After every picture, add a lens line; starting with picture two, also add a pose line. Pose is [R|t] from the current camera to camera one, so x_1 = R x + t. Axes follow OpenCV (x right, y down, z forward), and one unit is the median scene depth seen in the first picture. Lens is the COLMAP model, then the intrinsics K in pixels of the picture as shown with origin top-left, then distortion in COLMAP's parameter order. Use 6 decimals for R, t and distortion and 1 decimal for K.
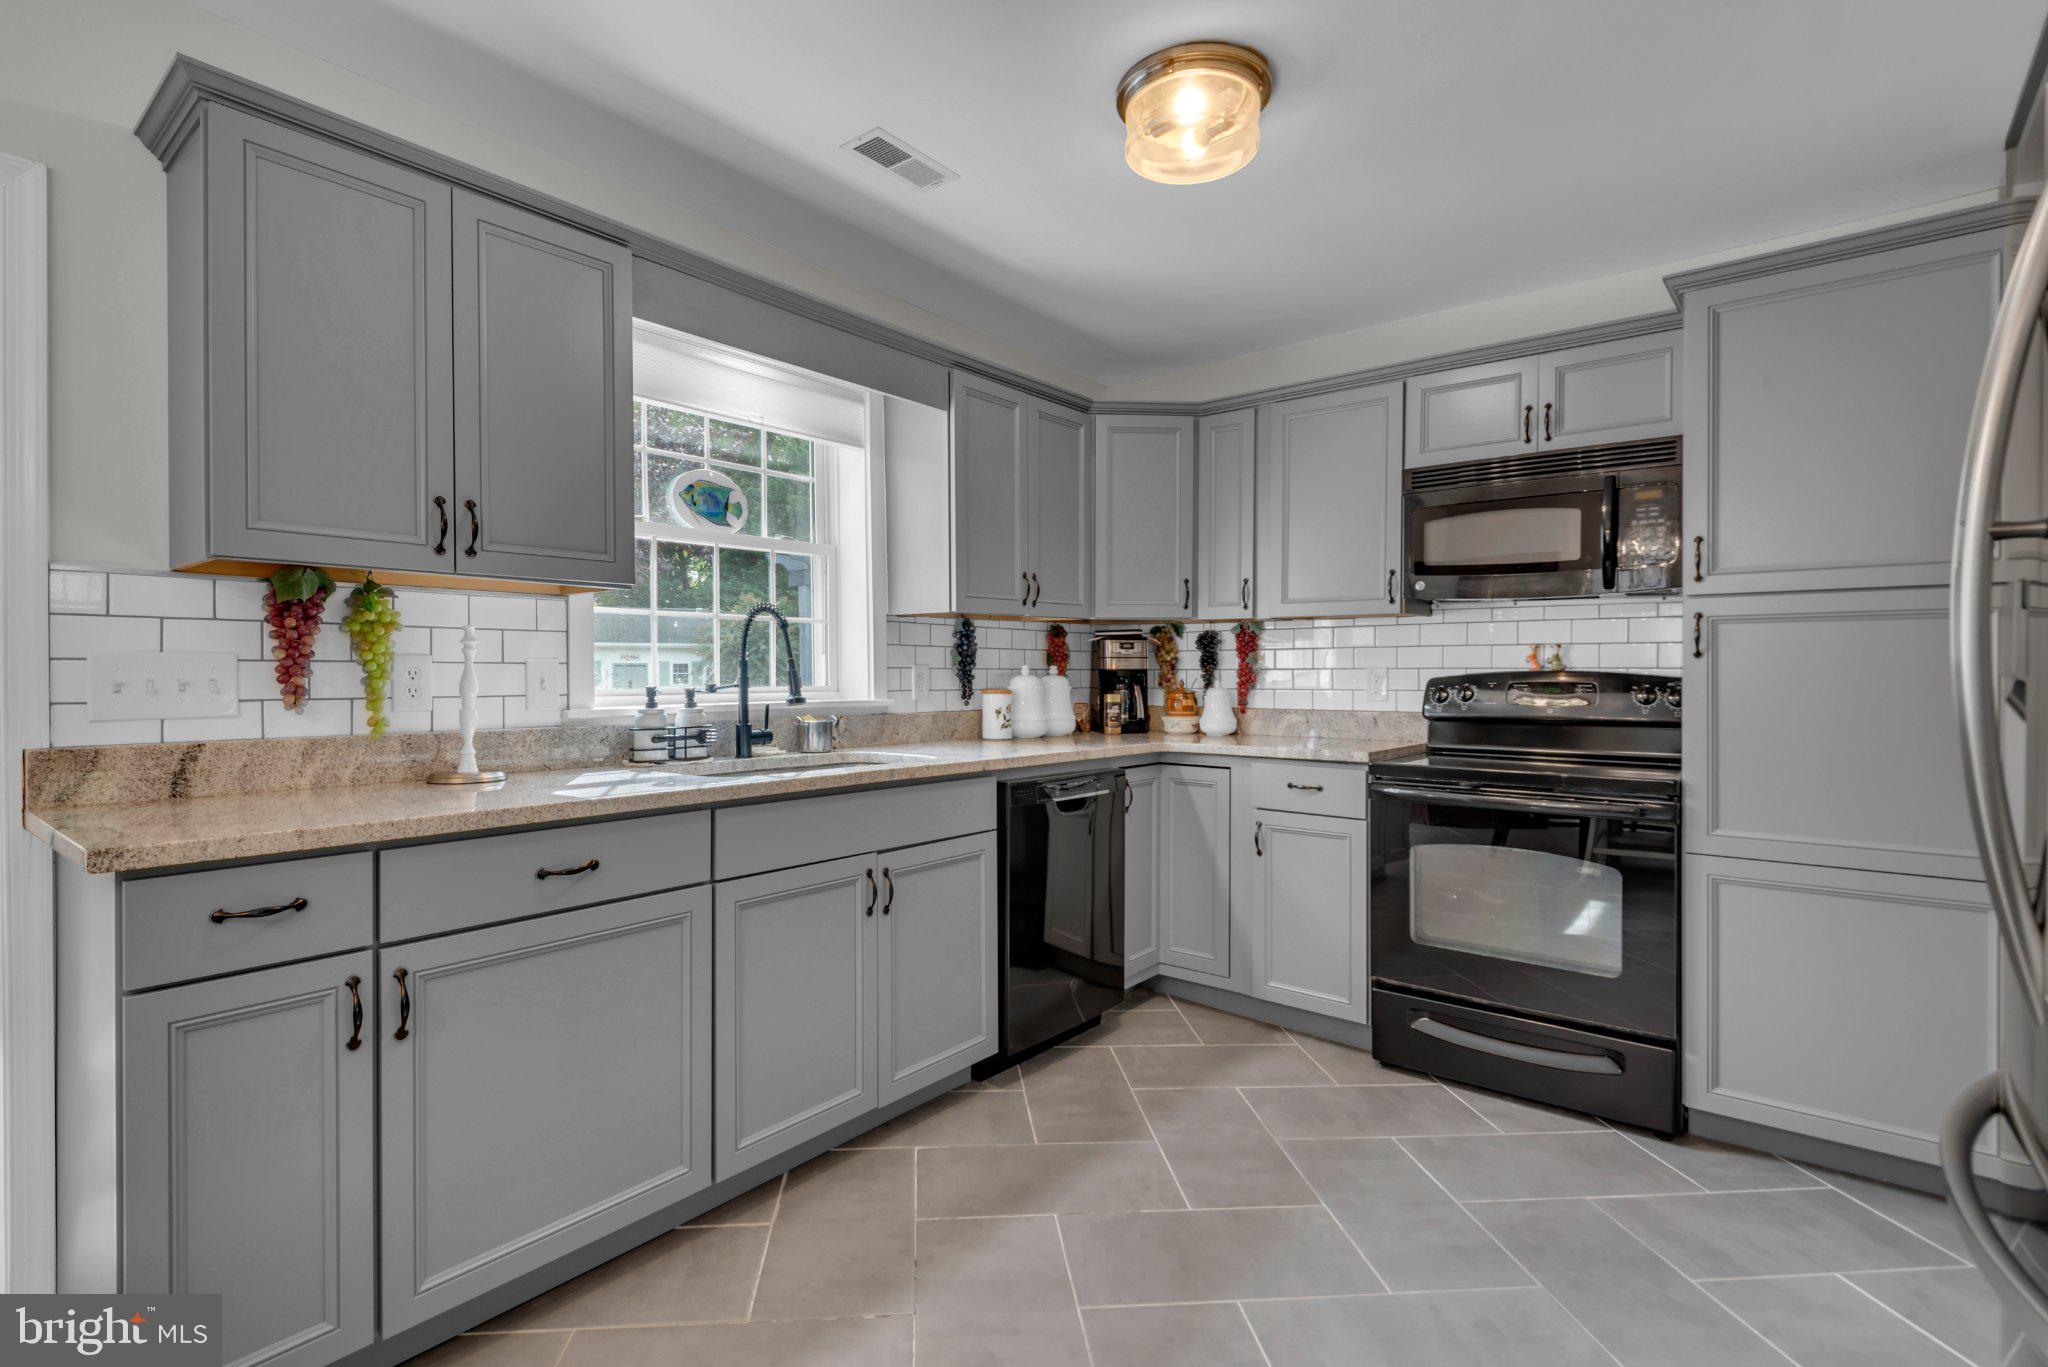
lens RADIAL K [[957.2, 0, 1009.2], [0, 957.2, 674.7], [0, 0, 1]] dist [0.033884, -0.020870]
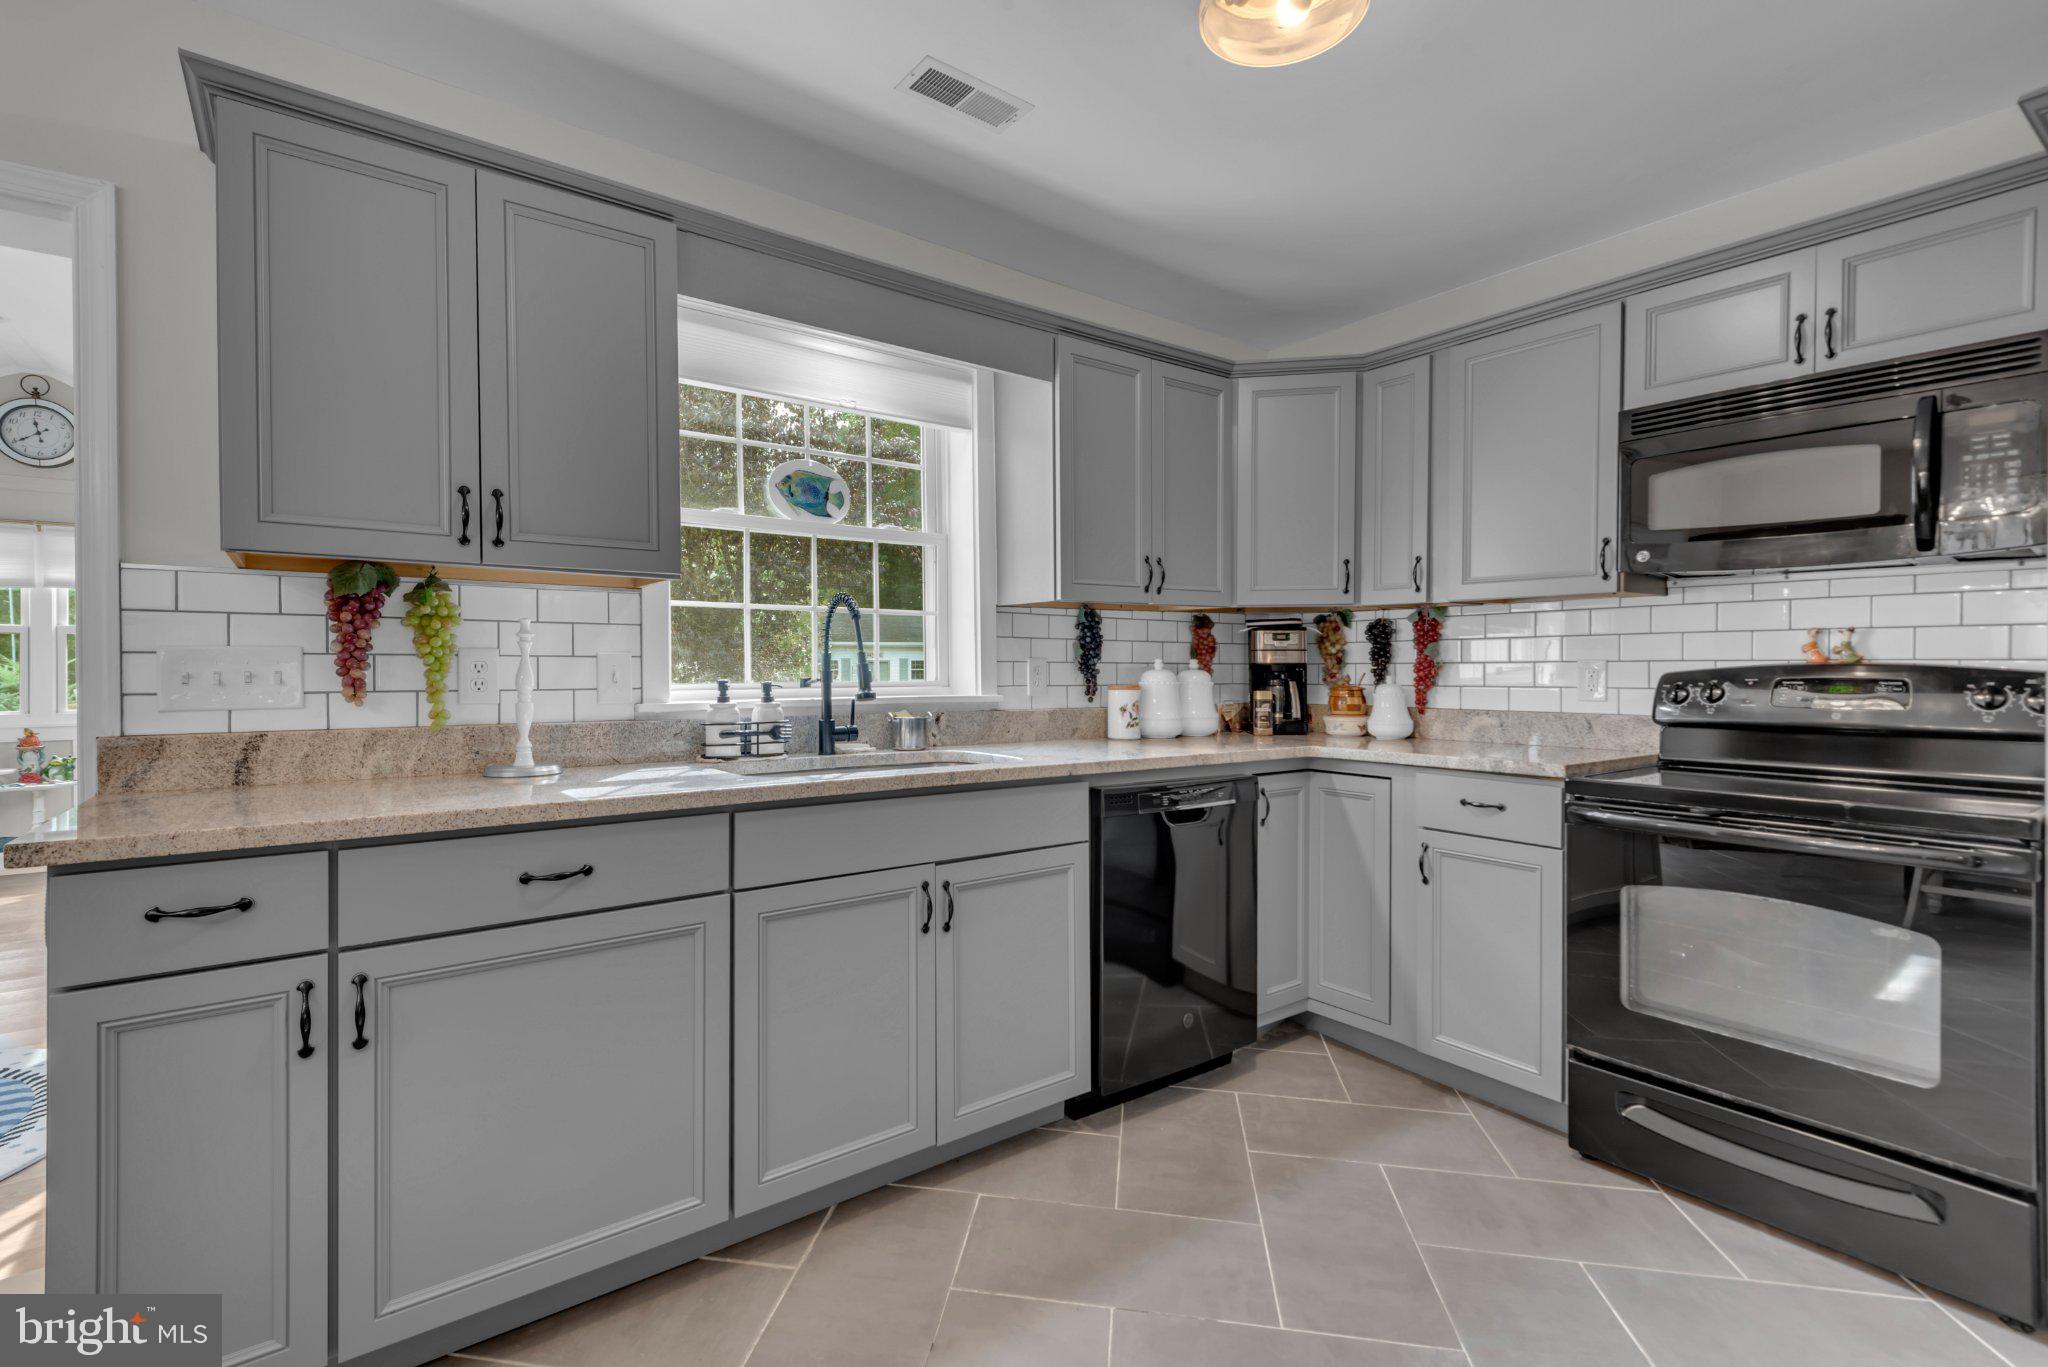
lens RADIAL K [[917.5, 0, 1010.0], [0, 917.5, 674.0], [0, 0, 1]] dist [0.040058, -0.021034]
pose [[0.970623, 0.001217, -0.240602, 0.115473], [-0.000338, 0.999993, 0.003696, 0.001938], [0.240605, -0.003506, 0.970617, 0.141547]]
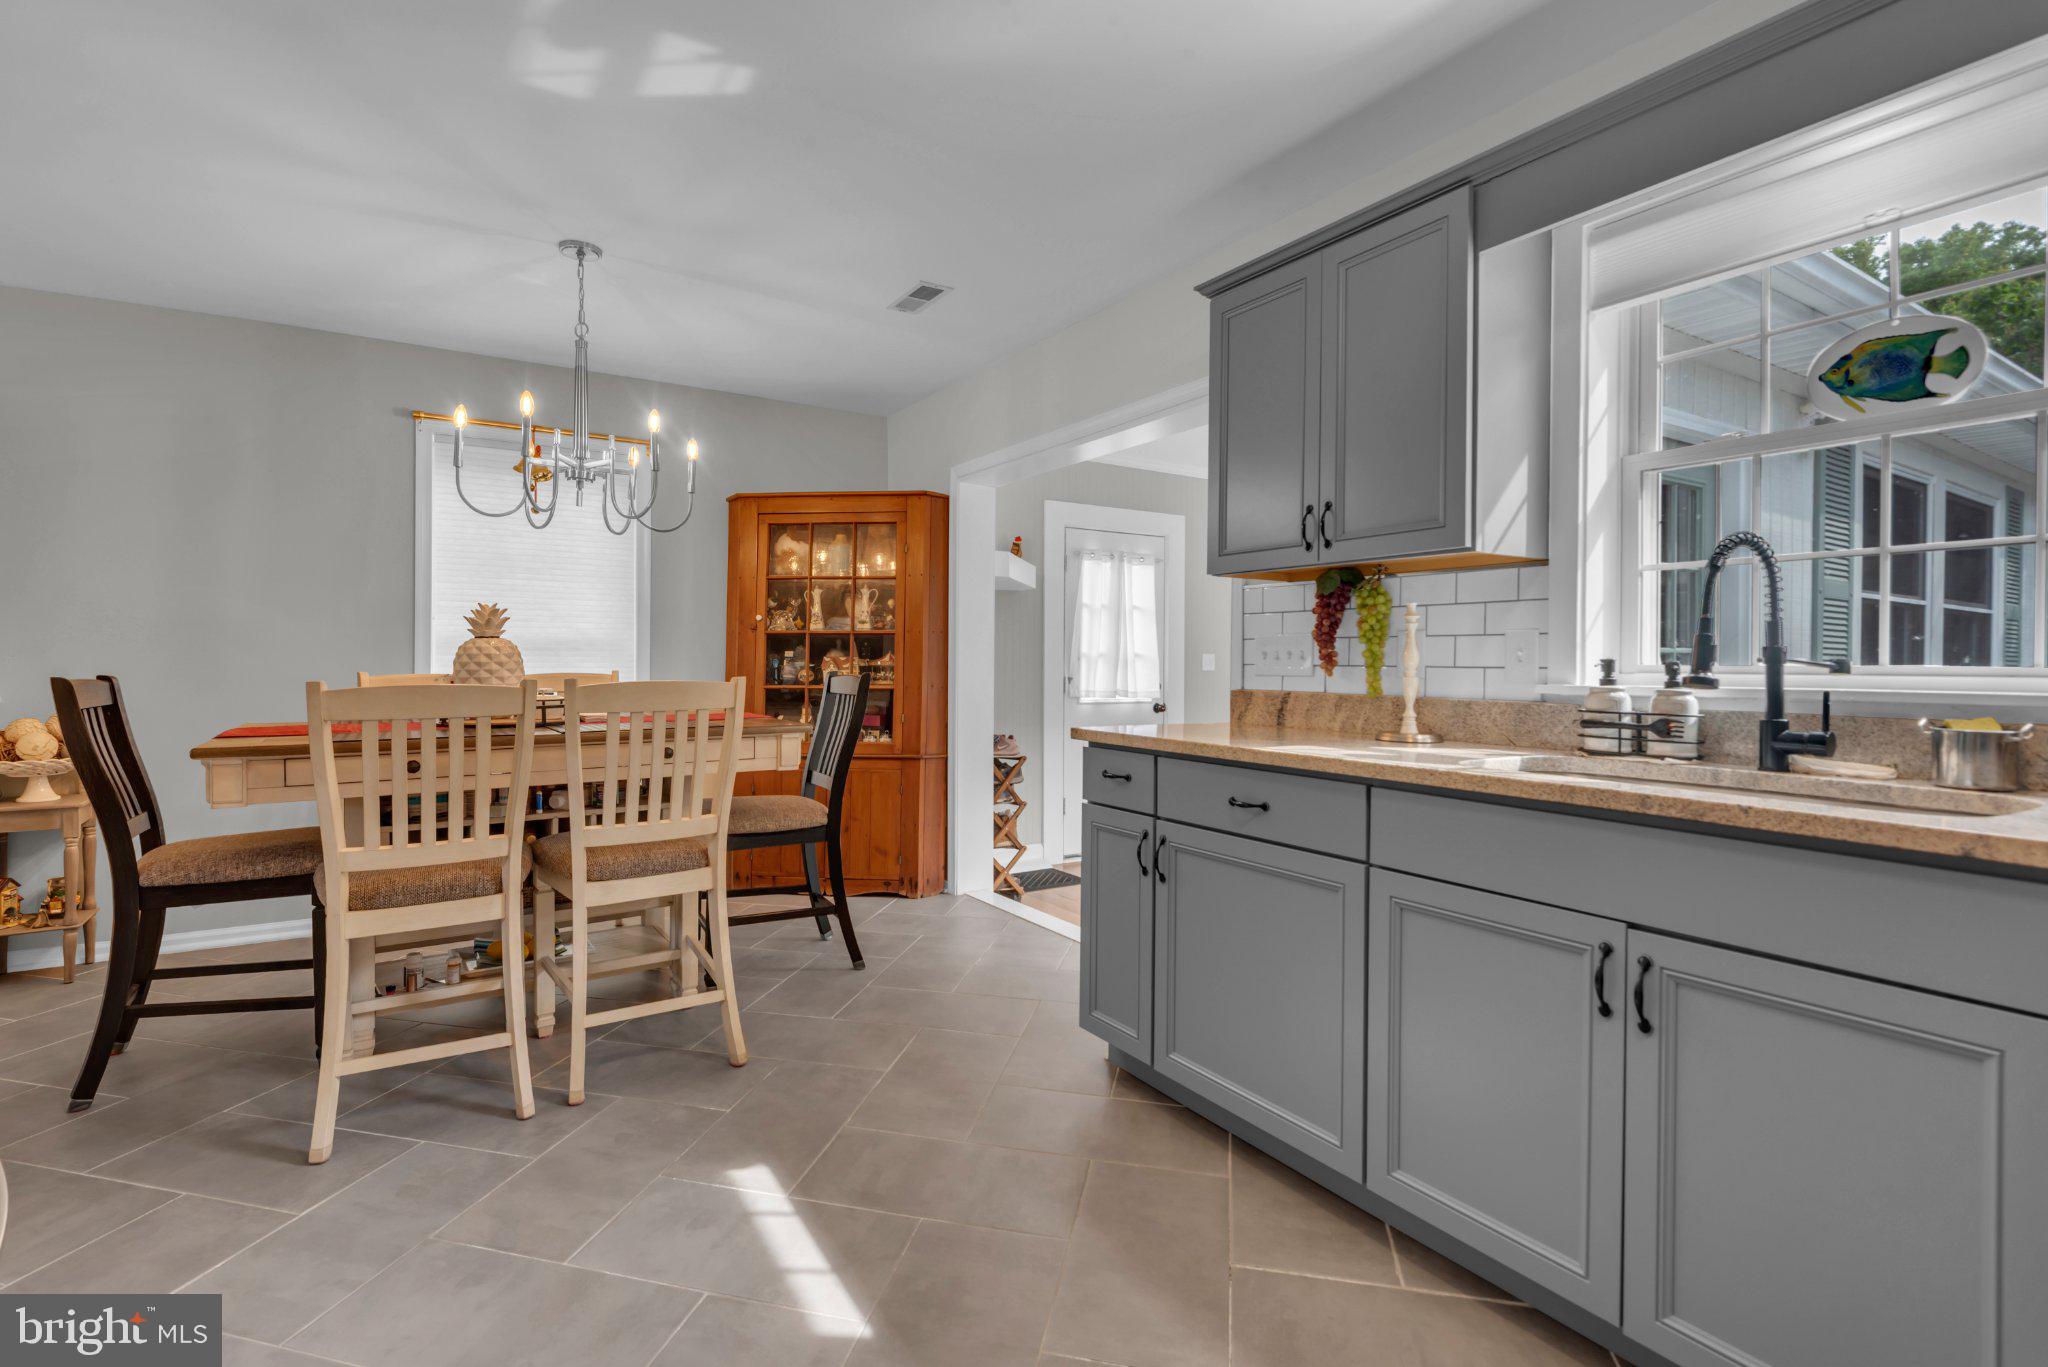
lens RADIAL K [[957.2, 0, 1009.2], [0, 957.2, 674.7], [0, 0, 1]] dist [0.033884, -0.020870]
pose [[-0.317047, 0.012411, -0.948329, 0.477064], [-0.008565, 0.999836, 0.015949, 0.014141], [0.948371, 0.013179, -0.316889, 0.671528]]
